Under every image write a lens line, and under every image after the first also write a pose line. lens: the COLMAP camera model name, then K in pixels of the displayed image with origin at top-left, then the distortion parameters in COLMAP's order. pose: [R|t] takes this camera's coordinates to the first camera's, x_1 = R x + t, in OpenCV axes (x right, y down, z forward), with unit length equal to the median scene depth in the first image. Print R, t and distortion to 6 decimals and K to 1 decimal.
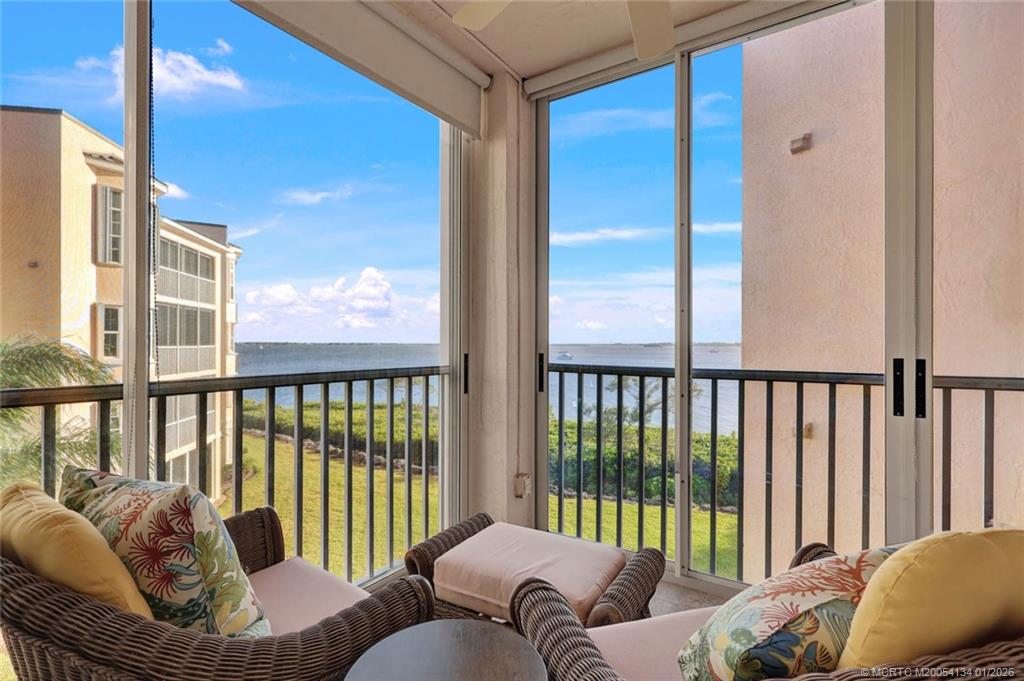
lens RADIAL K [[484.9, 0, 504.6], [0, 484.9, 341.7], [0, 0, 1]] dist [0.002888, 0.000909]
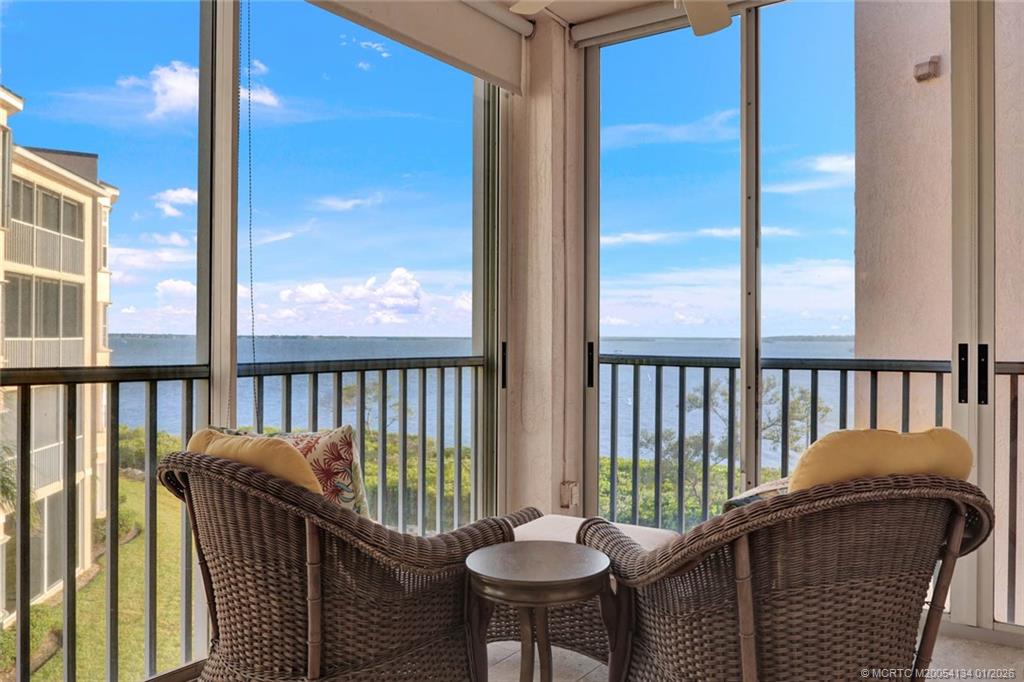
lens RADIAL K [[780.0, 0, 509.4], [0, 780.0, 331.6], [0, 0, 1]] dist [-0.021615, 0.004836]
pose [[0.999945, 0.001573, -0.010333, -0.055093], [-0.001595, 0.999996, -0.002123, 0.009846], [0.010329, 0.002139, 0.999944, -0.386681]]
